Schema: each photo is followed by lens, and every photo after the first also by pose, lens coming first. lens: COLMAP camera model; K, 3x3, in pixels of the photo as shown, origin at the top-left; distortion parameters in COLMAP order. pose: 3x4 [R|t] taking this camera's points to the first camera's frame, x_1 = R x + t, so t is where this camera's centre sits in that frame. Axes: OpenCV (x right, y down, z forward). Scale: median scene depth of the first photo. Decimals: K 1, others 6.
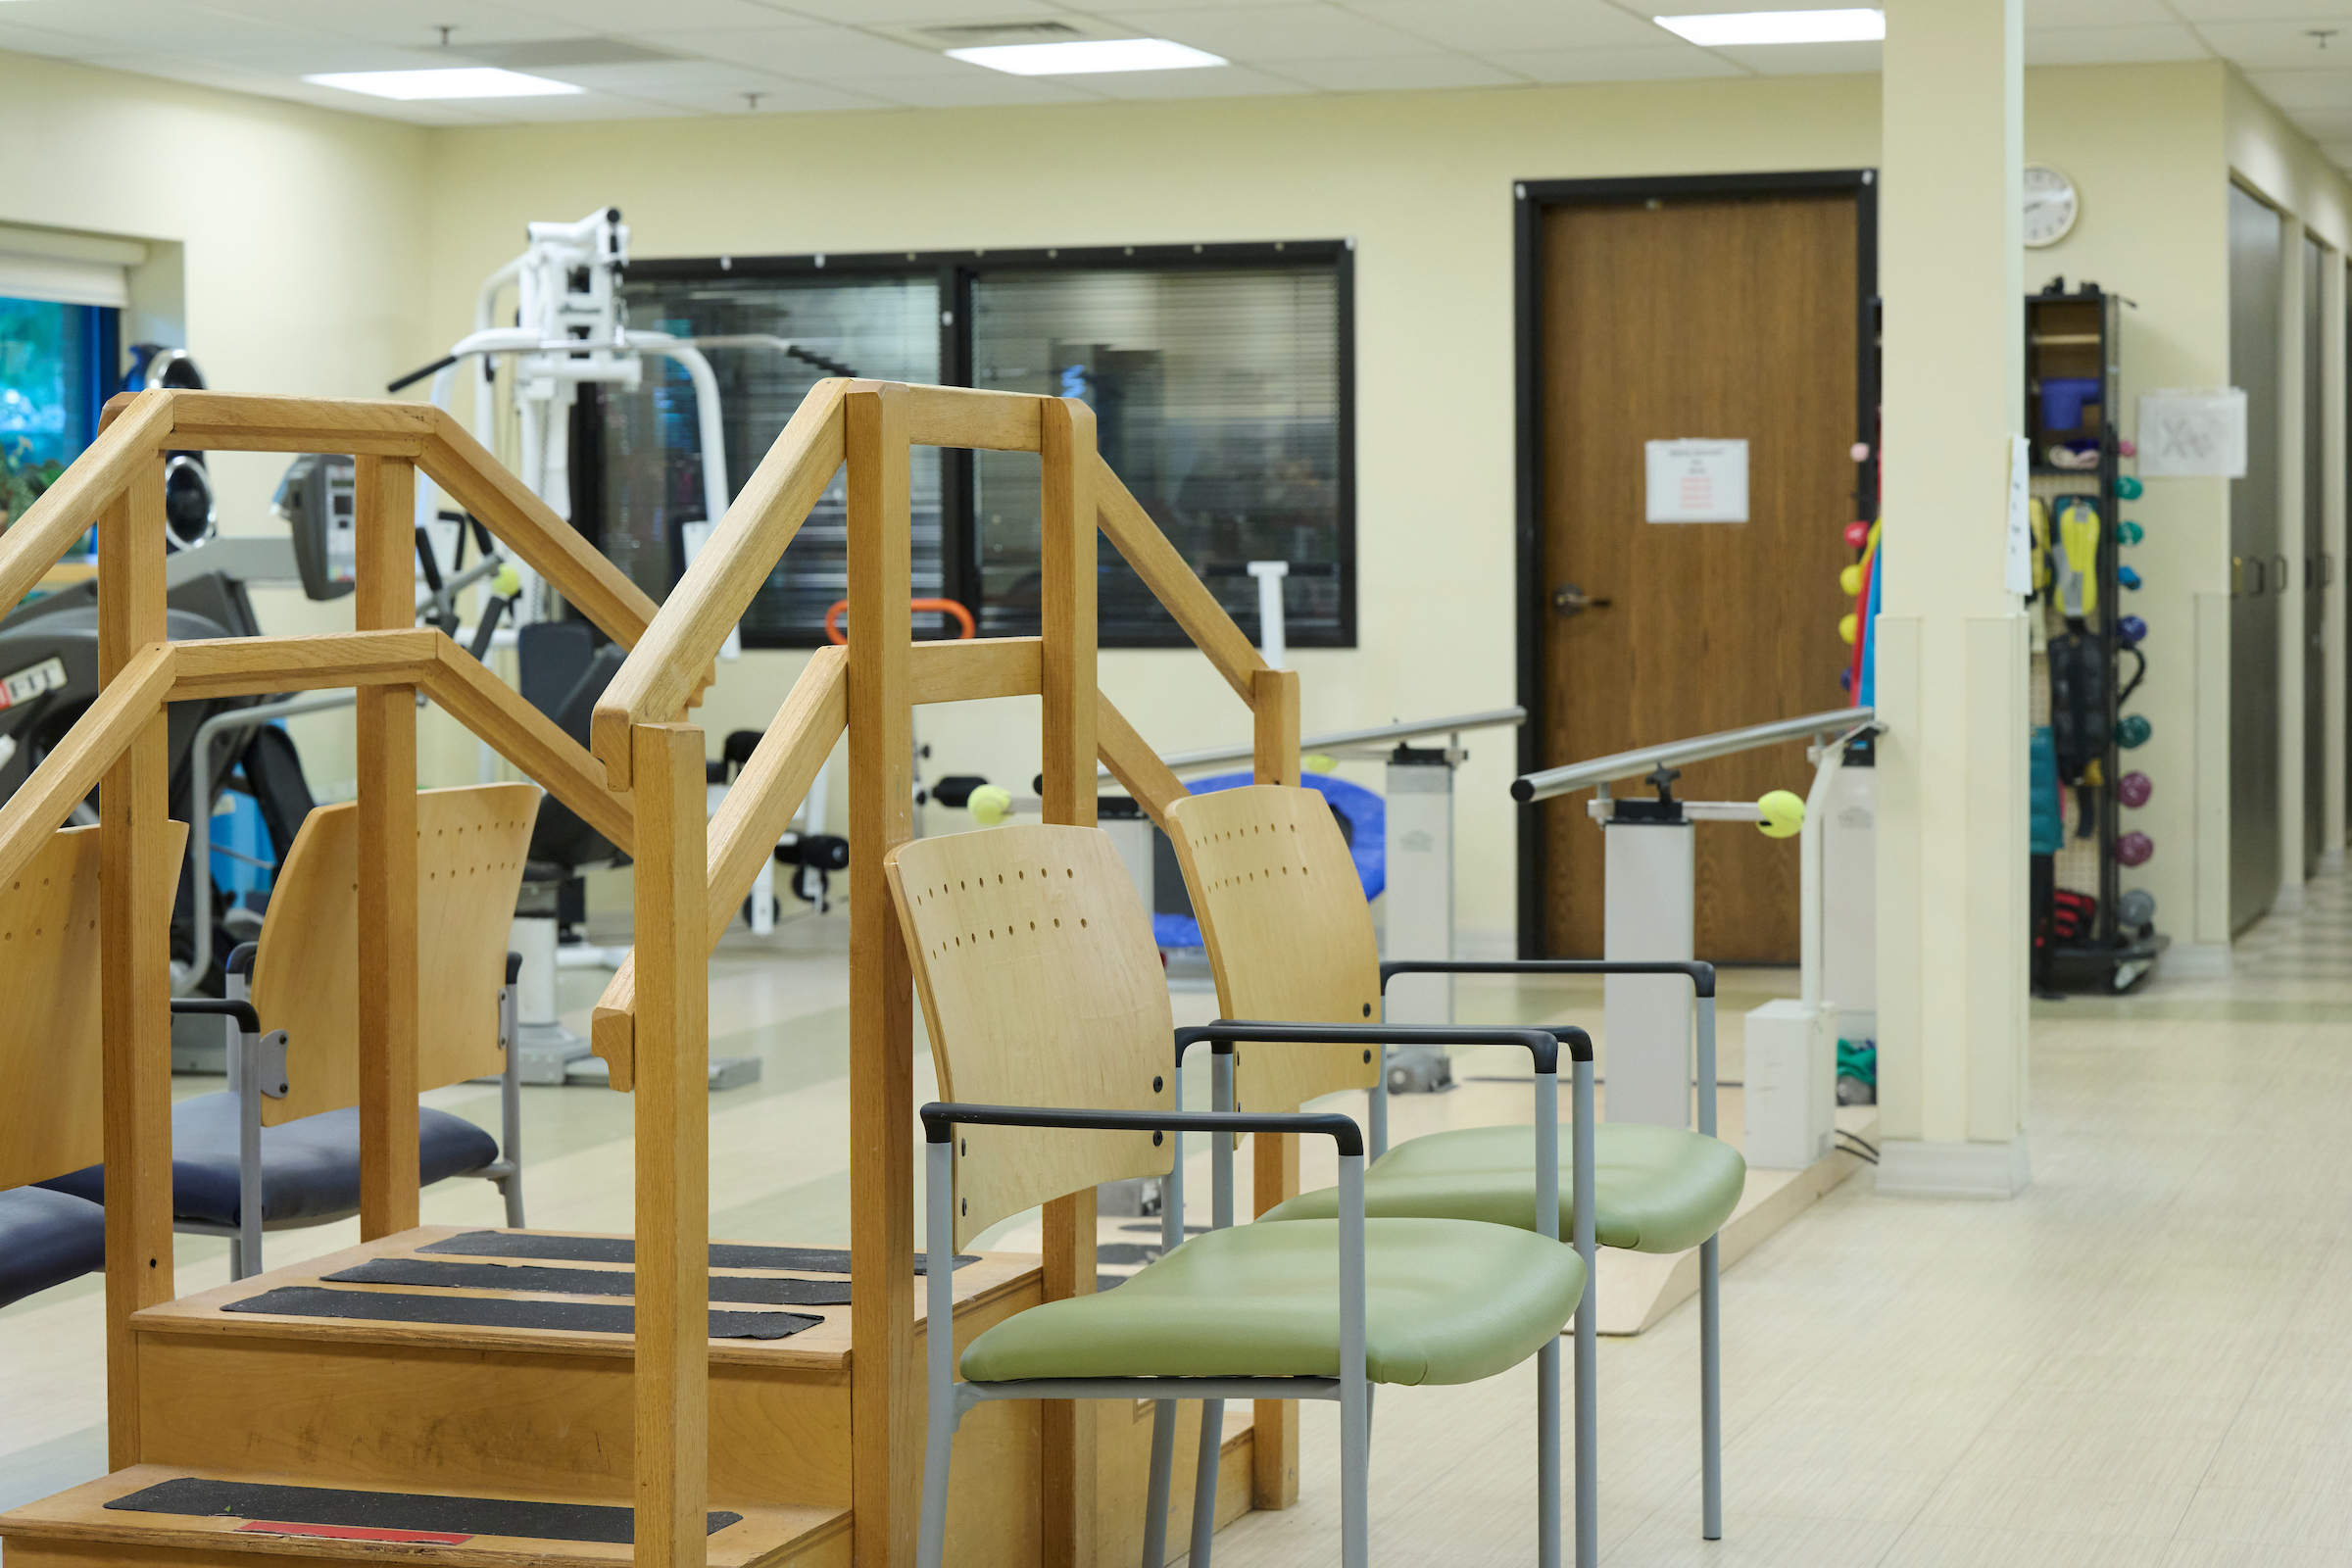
lens RADIAL K [[4708.3, 0, 1178.5], [0, 4708.3, 772.2], [0, 0, 1]] dist [-0.003459, 0.000000]
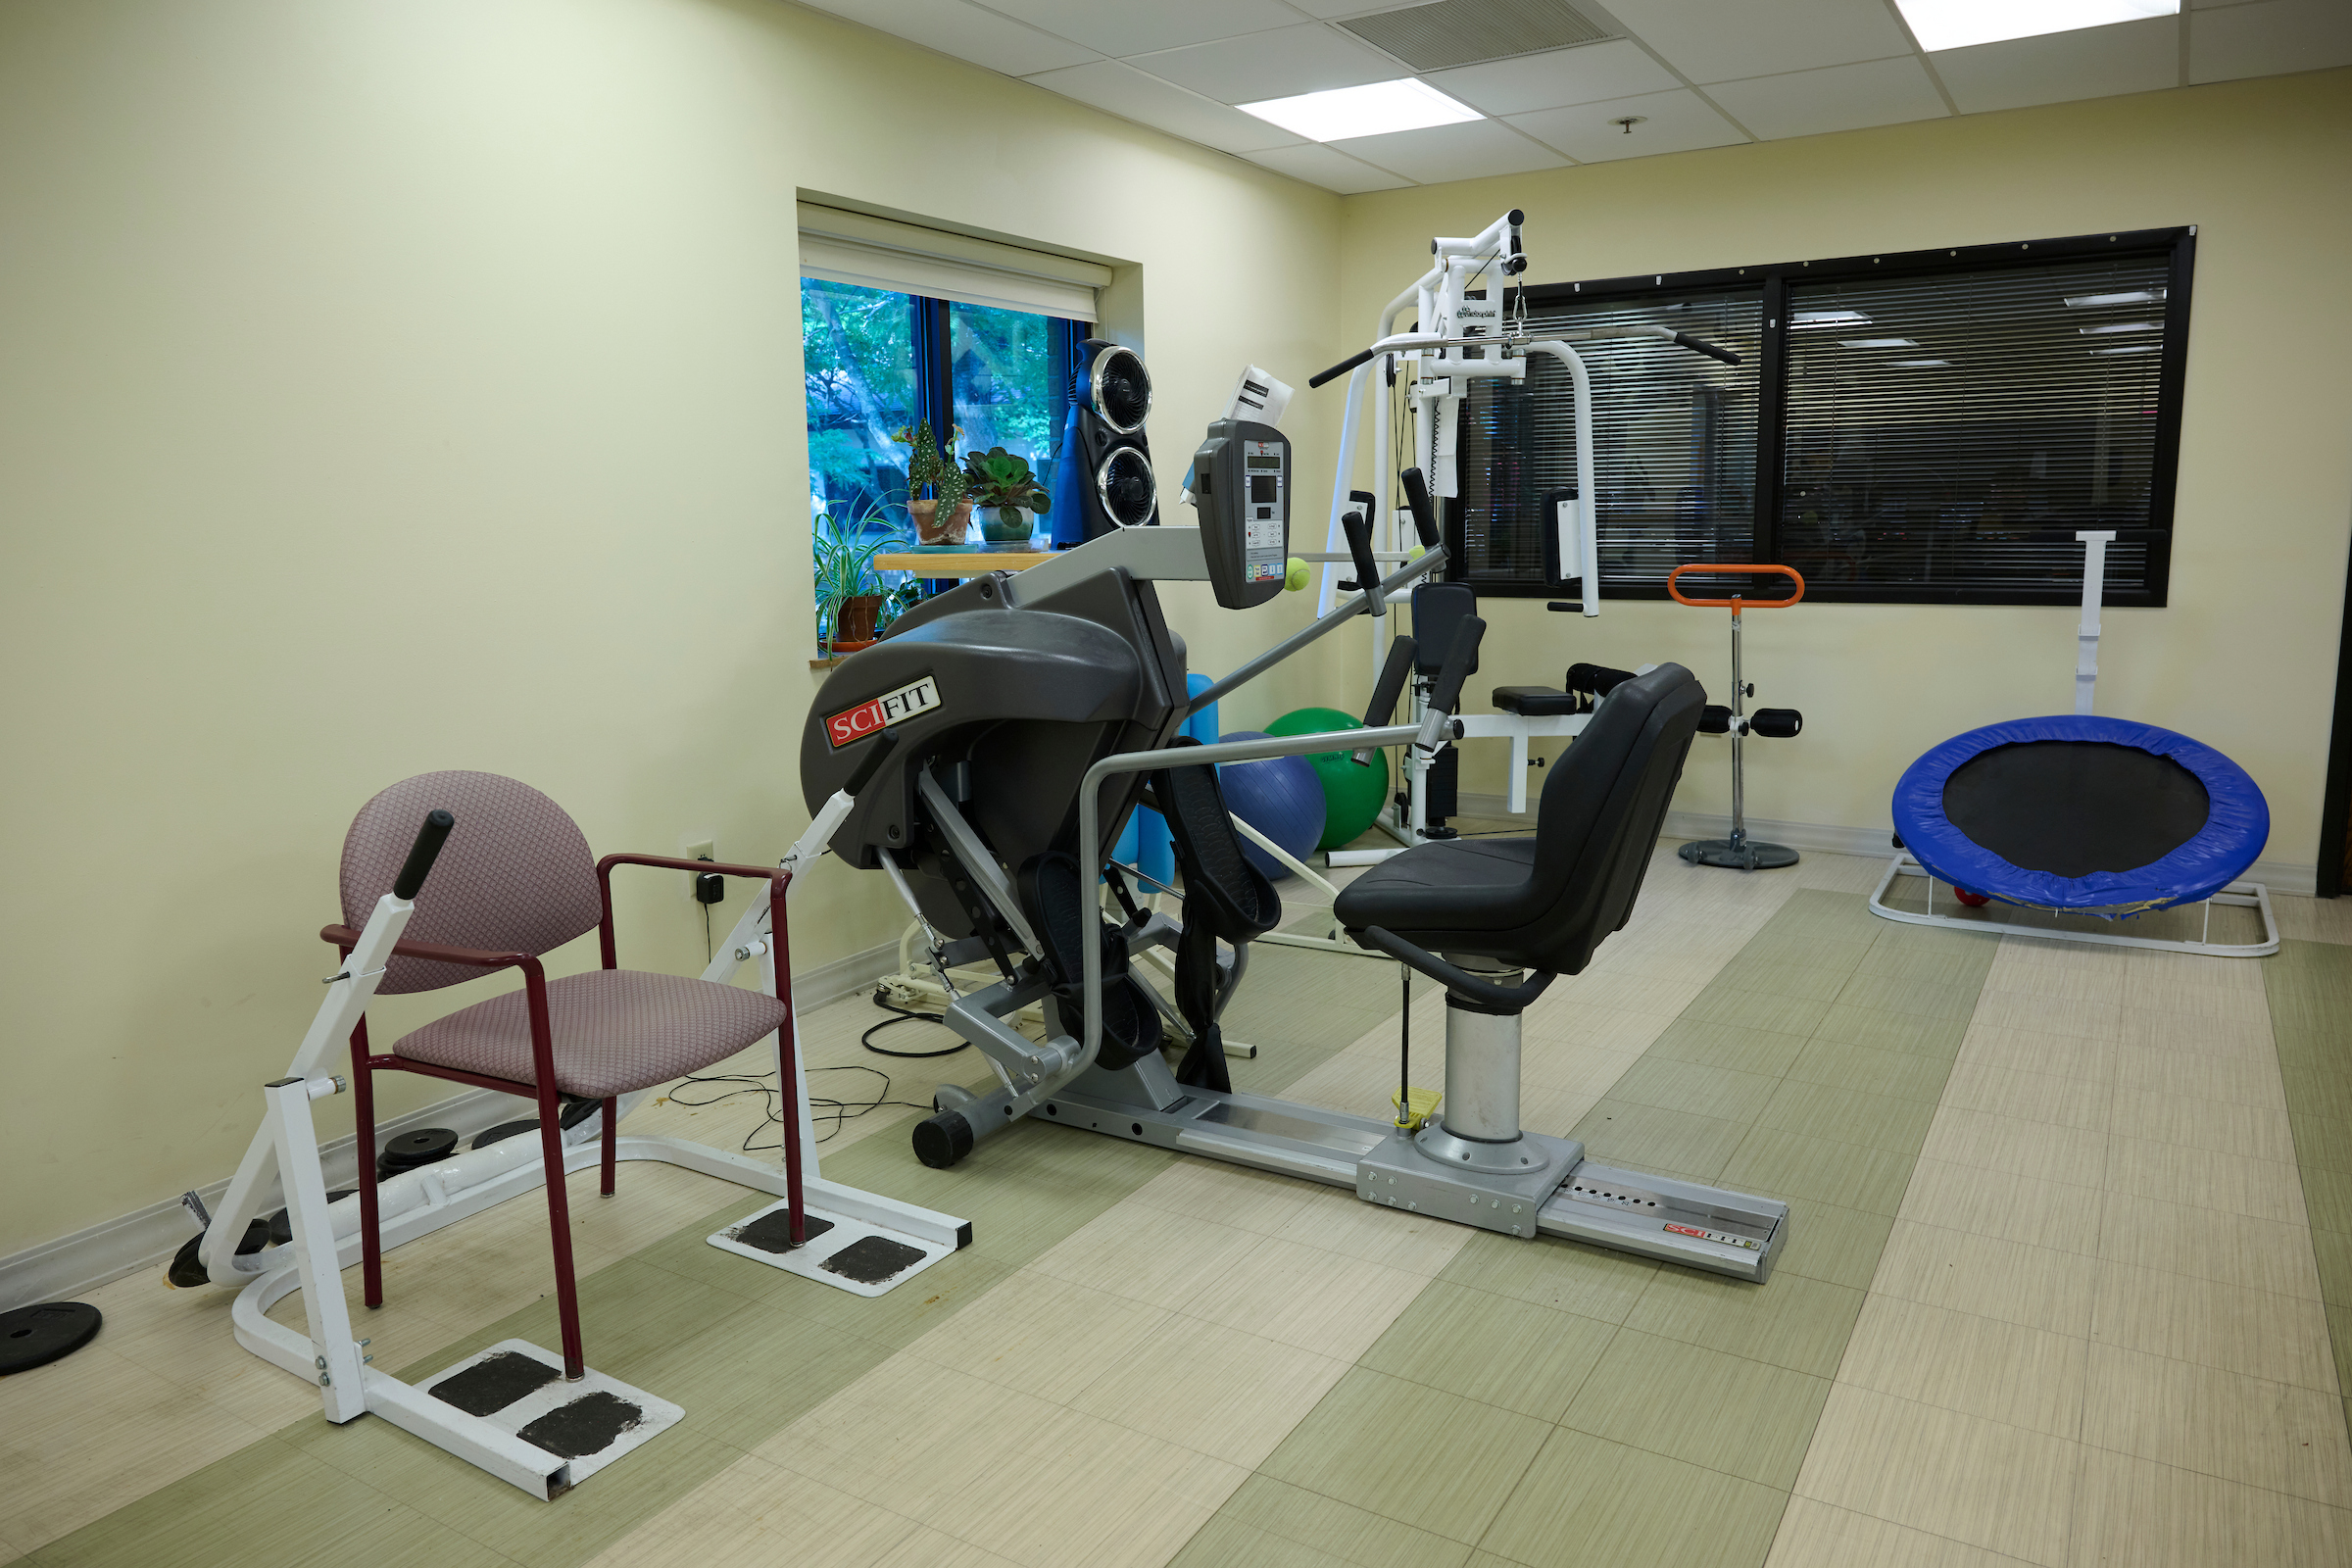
lens RADIAL K [[1575.6, 0, 1172.2], [0, 1575.6, 773.8], [0, 0, 1]] dist [0.000240, 0.009728]
pose [[0.970330, 0.031710, -0.239695, -0.104768], [-0.001617, 0.992191, 0.124715, -0.034785], [0.241778, -0.120627, 0.962804, 0.605297]]
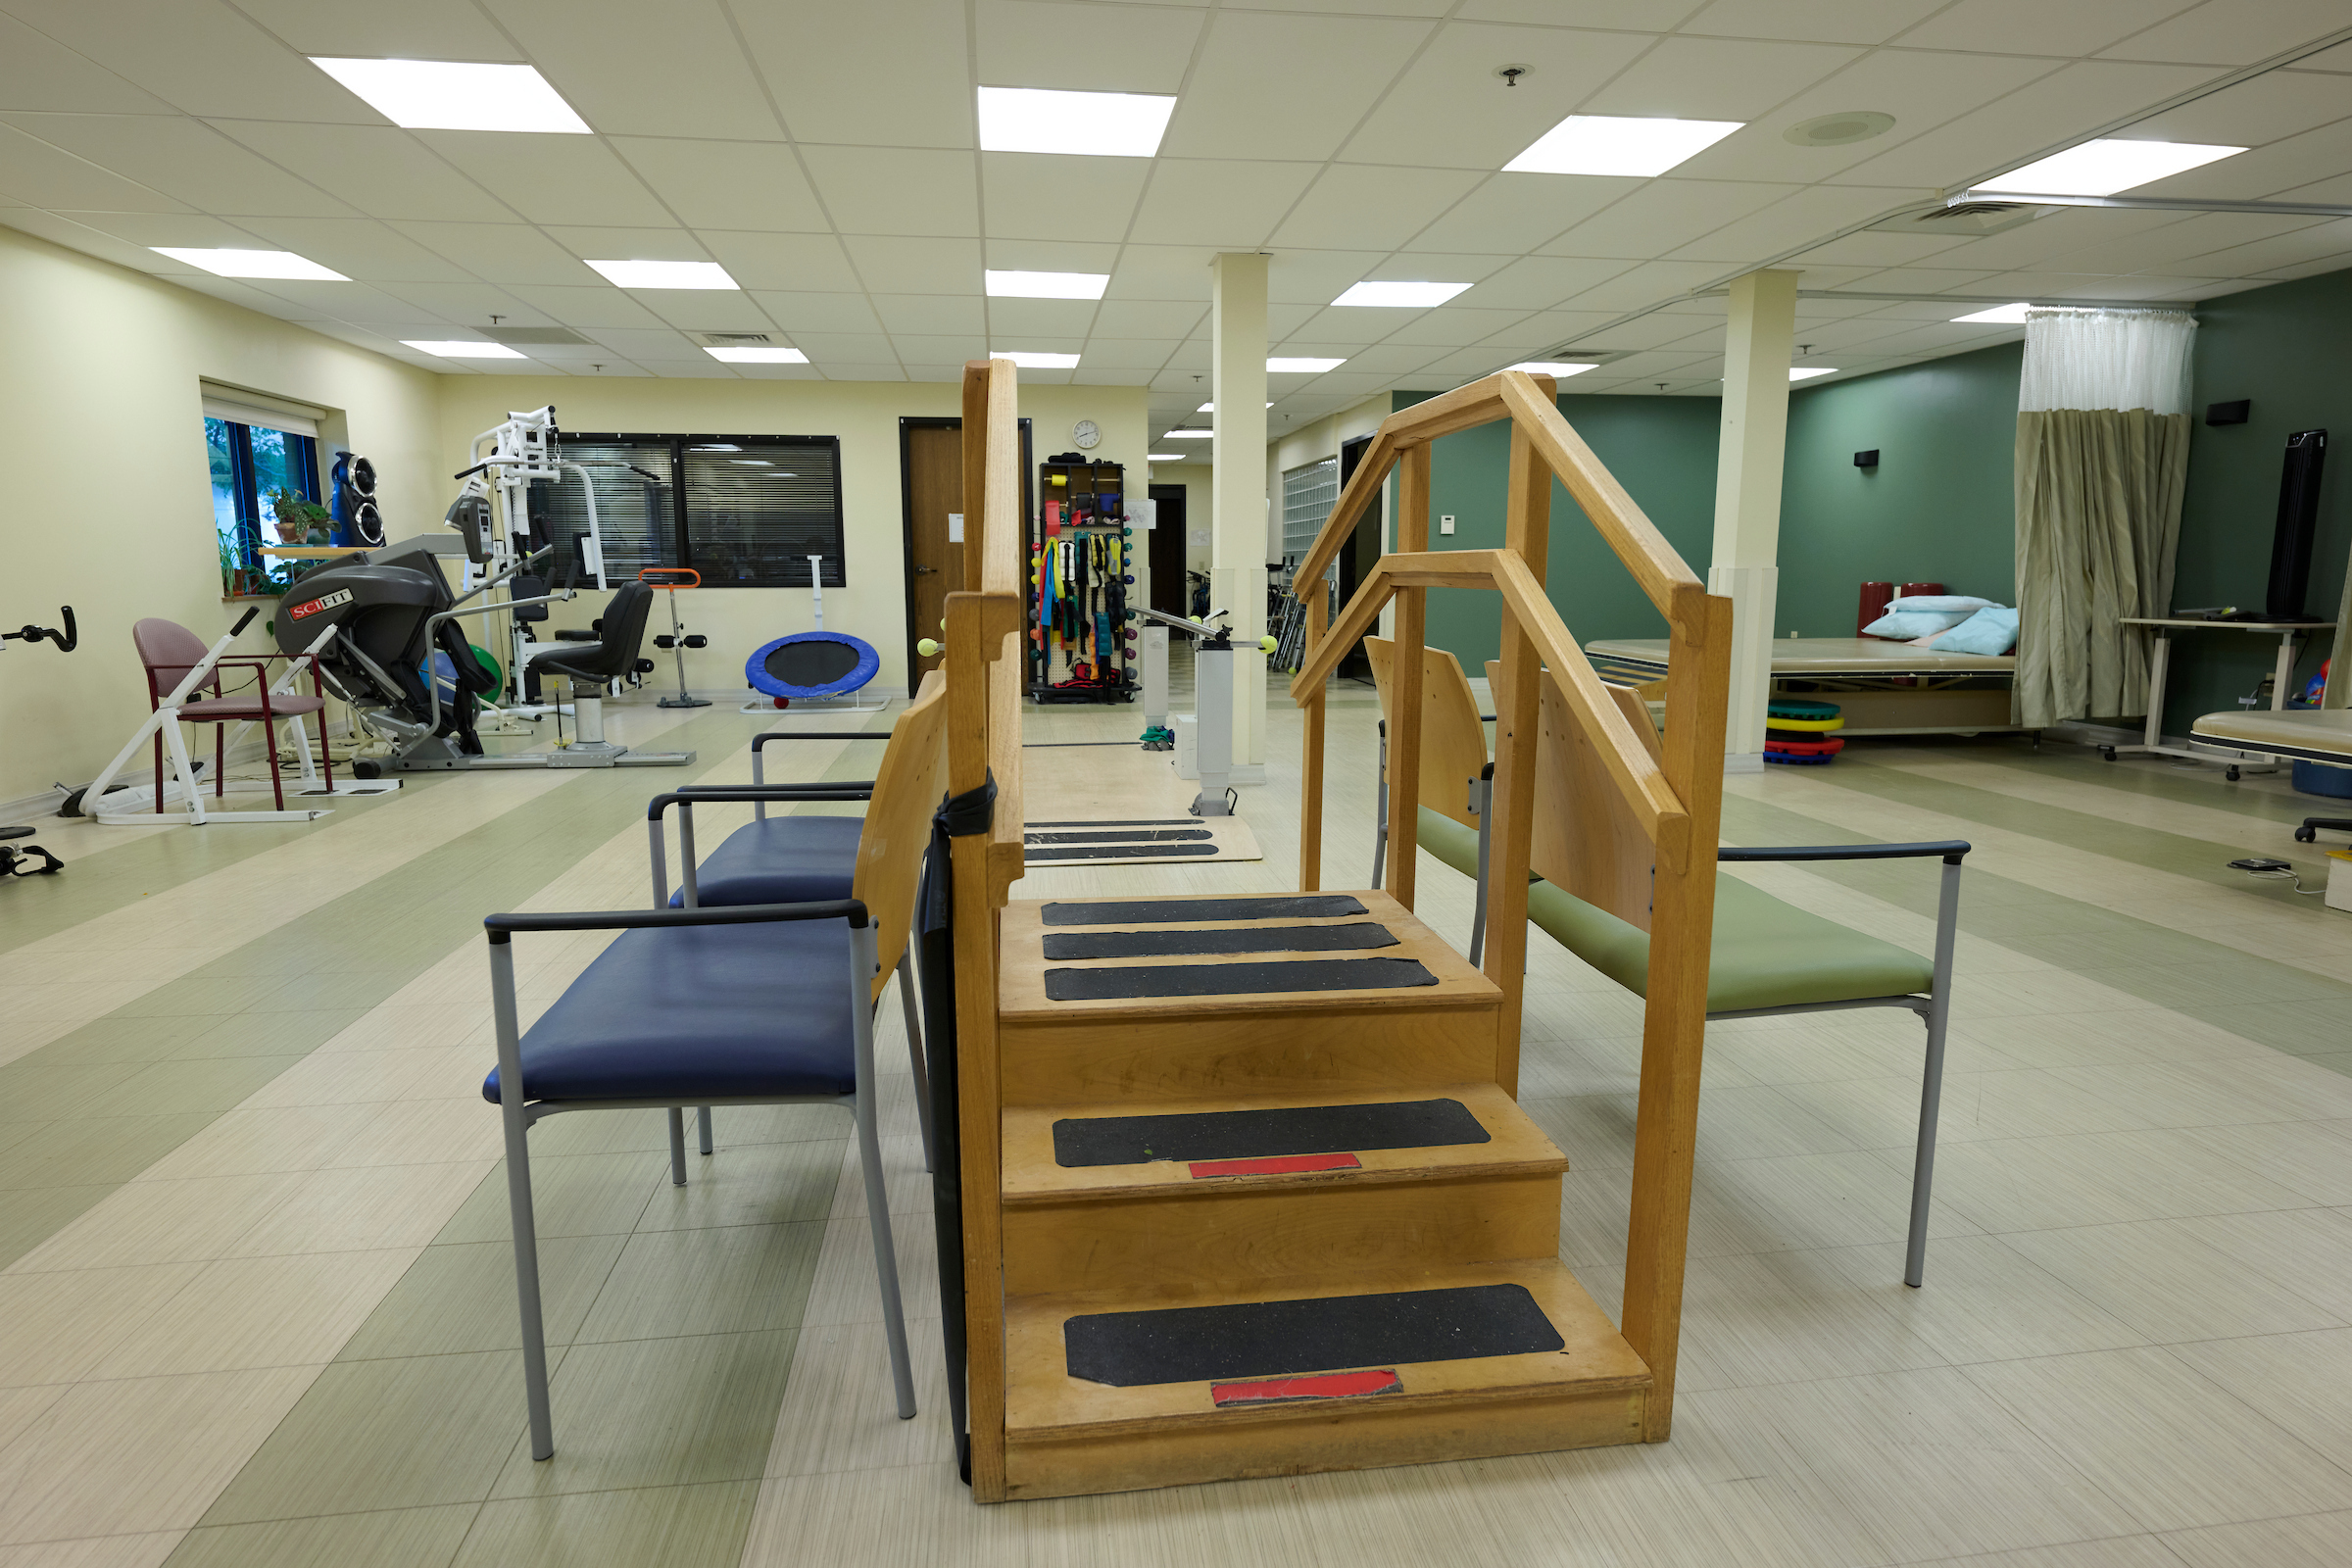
lens RADIAL K [[1297.3, 0, 1169.4], [0, 1297.3, 778.6], [0, 0, 1]] dist [-0.004891, 0.001528]
pose [[0.903853, -0.062340, 0.423276, -0.125838], [0.013853, 0.993073, 0.116679, -0.000778], [-0.427618, -0.099598, 0.898456, 0.231386]]
